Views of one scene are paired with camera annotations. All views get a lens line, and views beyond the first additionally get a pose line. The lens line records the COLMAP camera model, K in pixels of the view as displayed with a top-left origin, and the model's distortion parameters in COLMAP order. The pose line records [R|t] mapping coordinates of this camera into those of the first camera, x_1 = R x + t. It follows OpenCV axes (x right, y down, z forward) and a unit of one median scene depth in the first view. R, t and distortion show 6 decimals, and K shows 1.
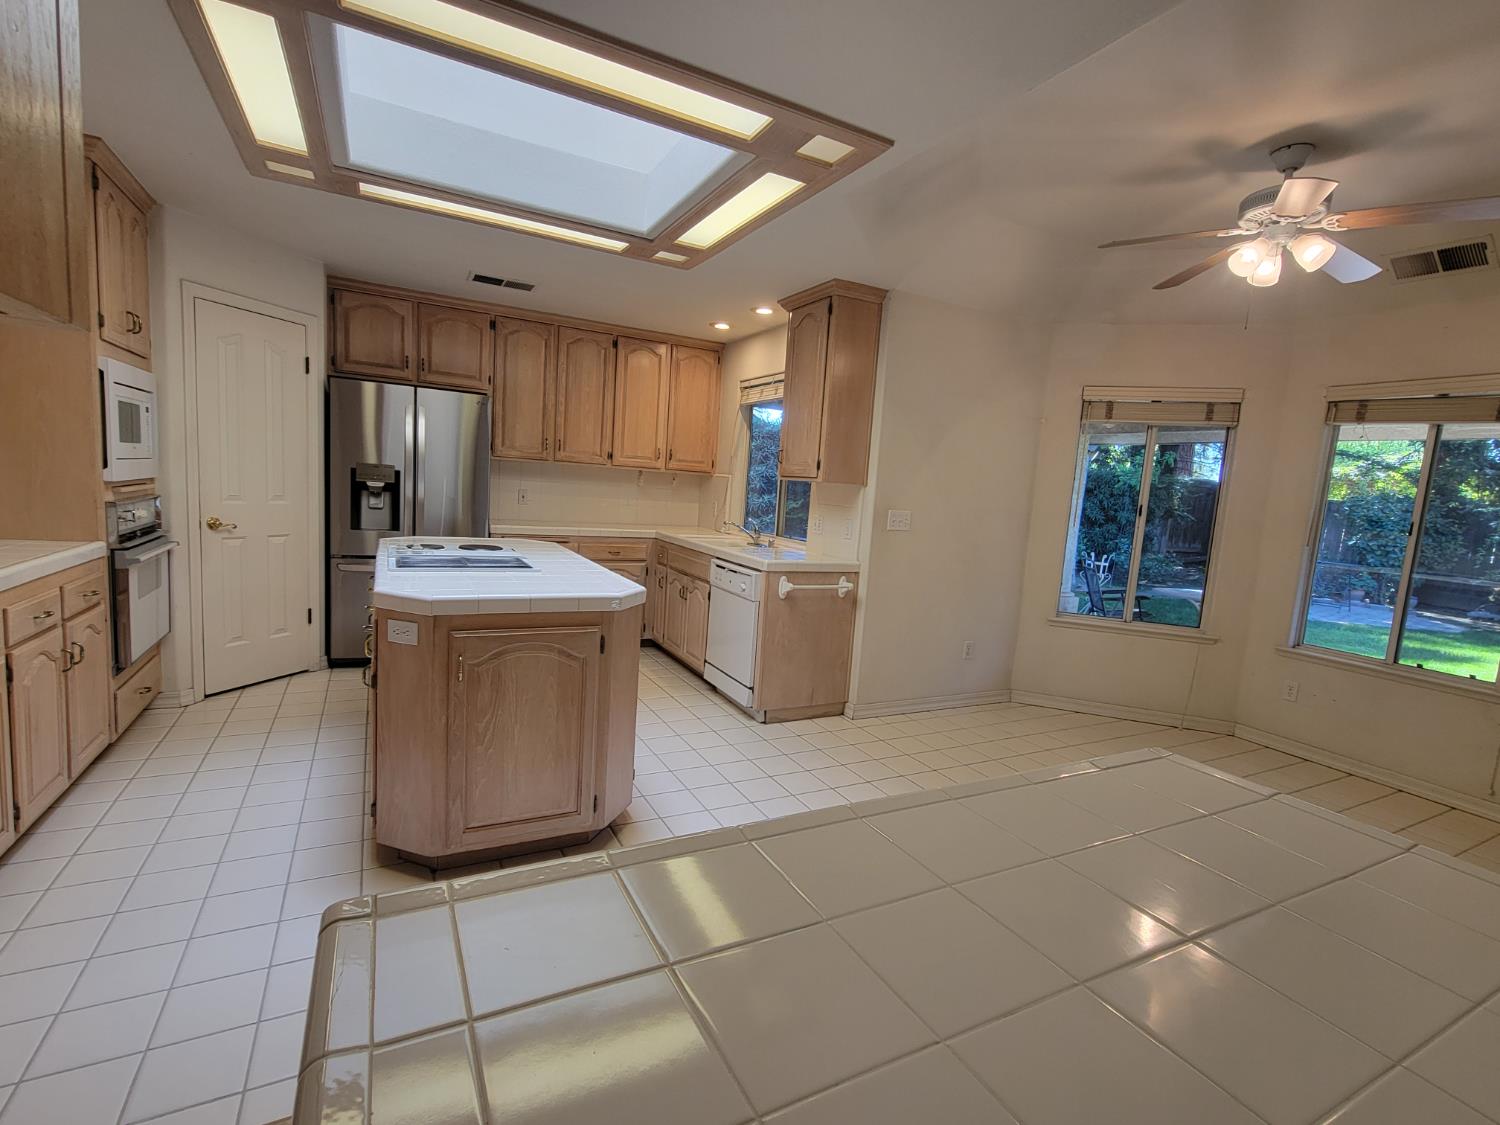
lens RADIAL K [[699.1, 0, 749.5], [0, 699.1, 563.5], [0, 0, 1]] dist [0.003135, 0.001365]
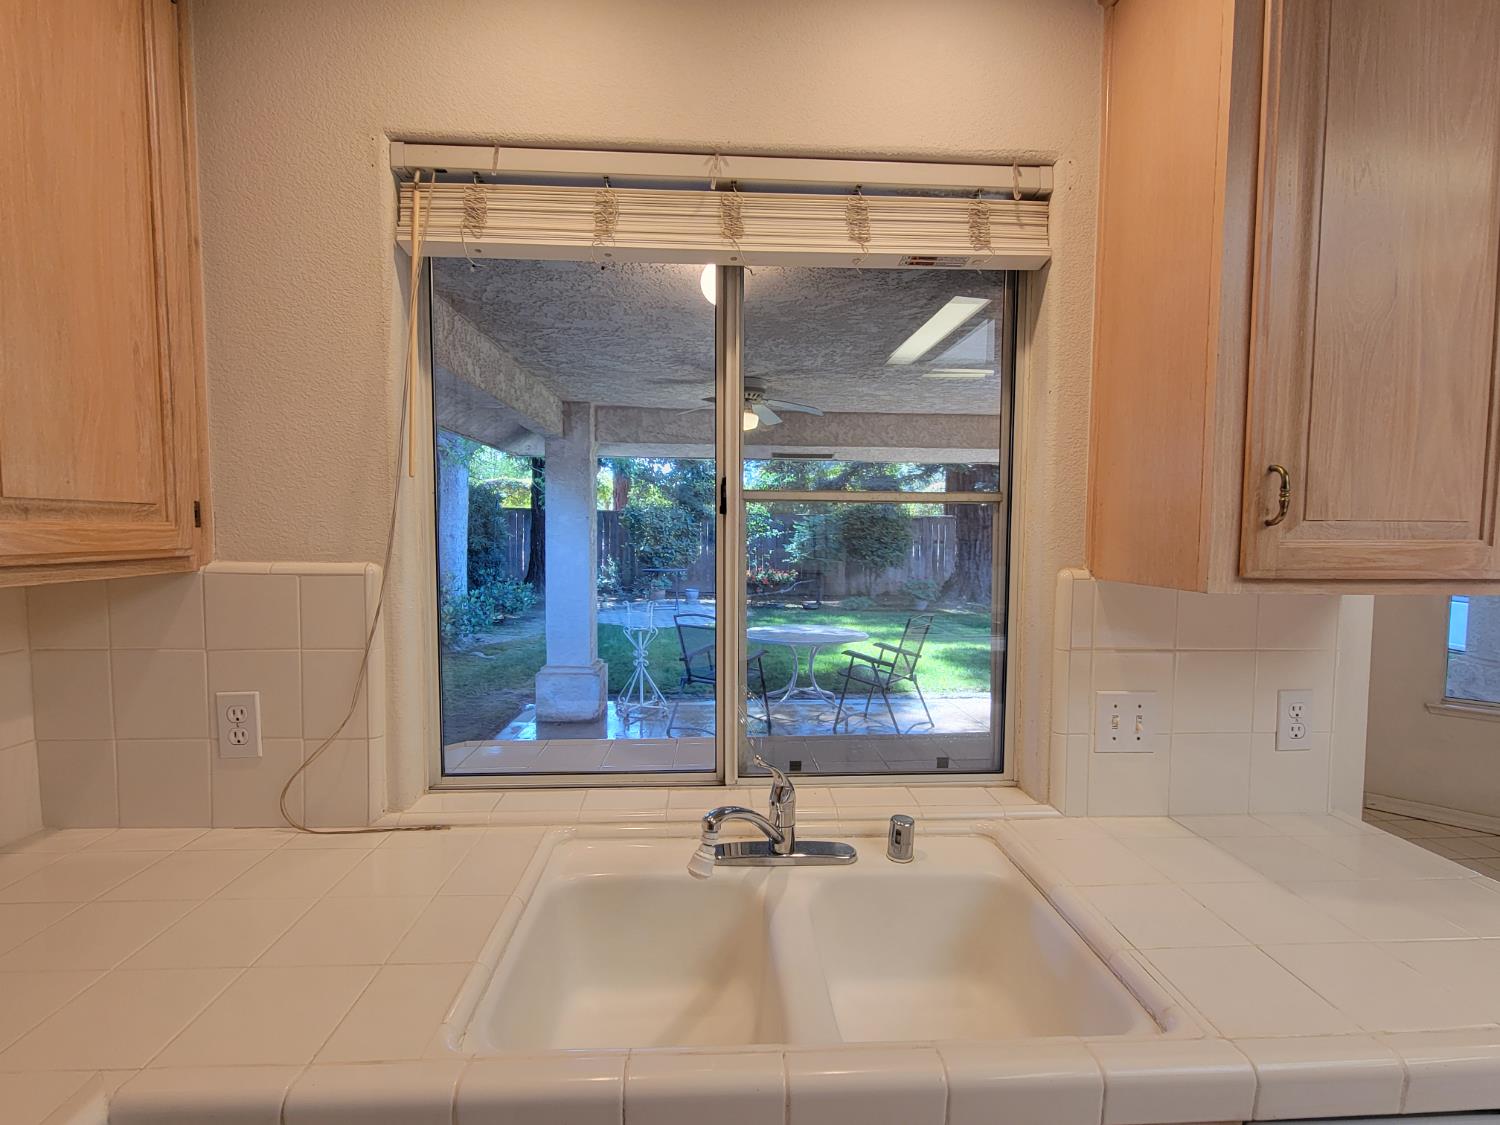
lens RADIAL K [[699.1, 0, 754.9], [0, 699.1, 565.4], [0, 0, 1]] dist [0.003135, 0.001365]
pose [[0.401263, -0.114619, 0.908763, -0.215130], [0.123184, 0.989879, 0.070458, -0.152278], [-0.907642, 0.083672, 0.411322, 0.961889]]
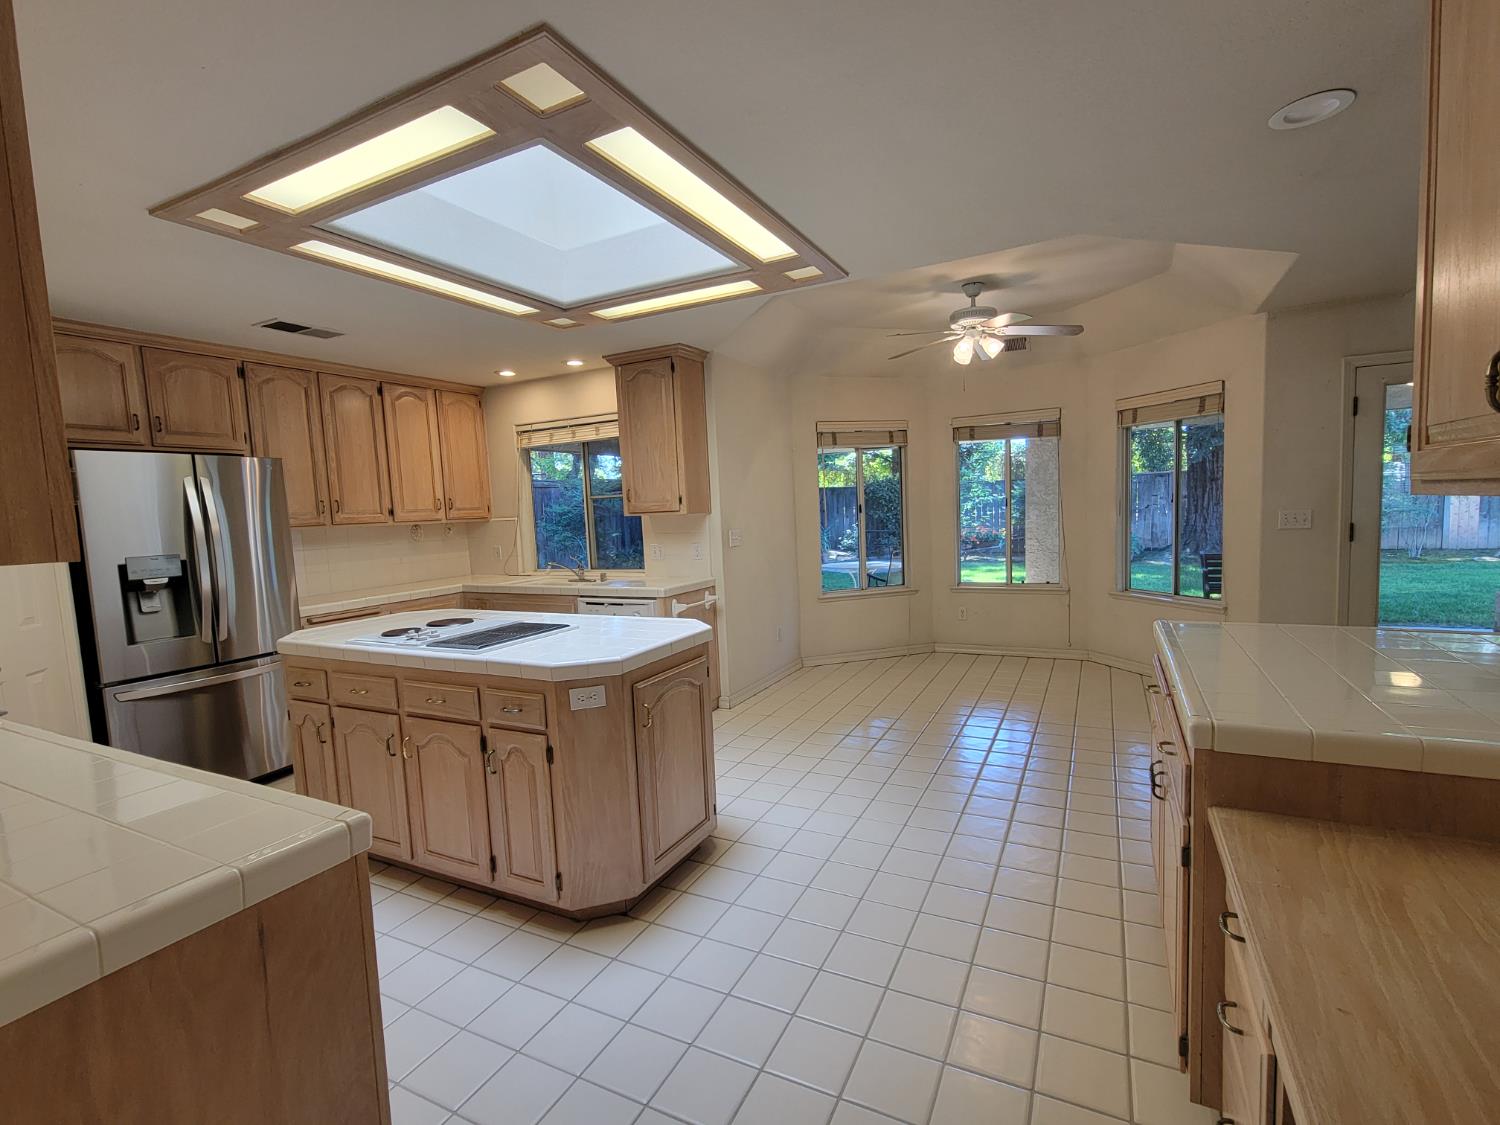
lens RADIAL K [[699.1, 0, 746.9], [0, 699.1, 564.1], [0, 0, 1]] dist [0.003135, 0.001365]
pose [[0.810676, -0.152410, 0.565310, -0.405561], [0.165321, 0.985822, 0.028705, -0.042613], [-0.561670, 0.070187, 0.824379, -0.011003]]
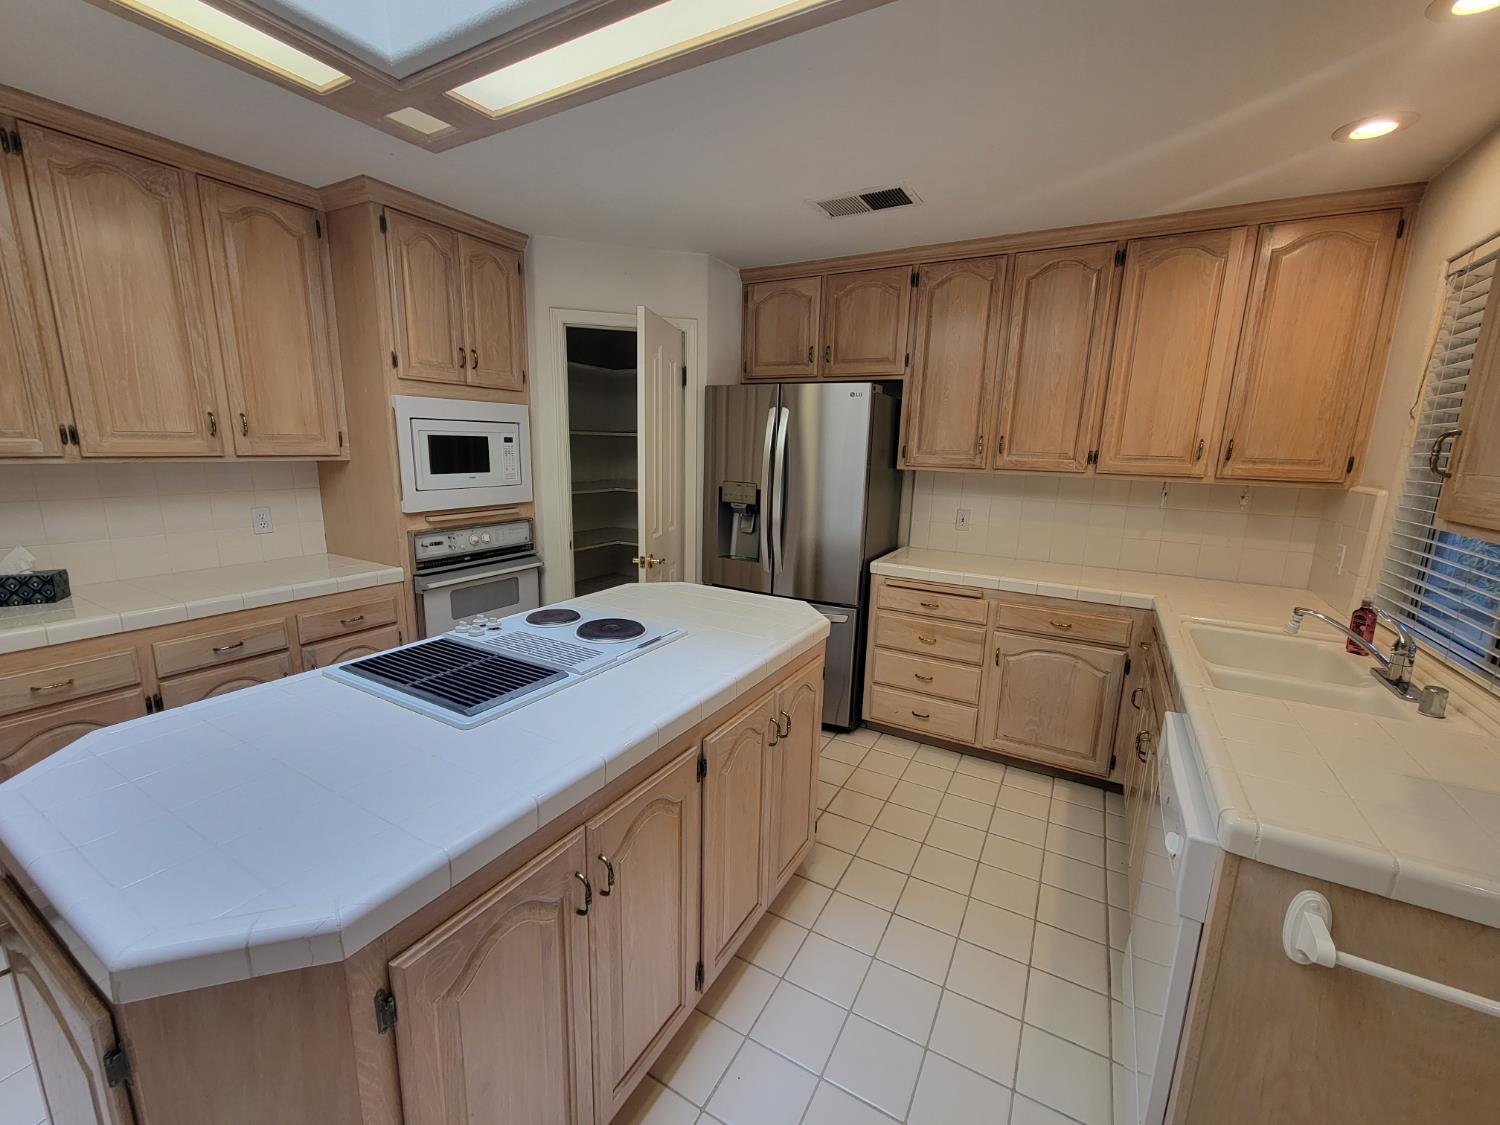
lens RADIAL K [[611.4, 0, 751.7], [0, 611.4, 566.2], [0, 0, 1]] dist [0.000510, -0.000415]
pose [[0.546184, 0.111601, -0.830198, 0.094045], [-0.084446, 0.993372, 0.077979, -0.091727], [0.833398, 0.027516, 0.551988, 0.556260]]
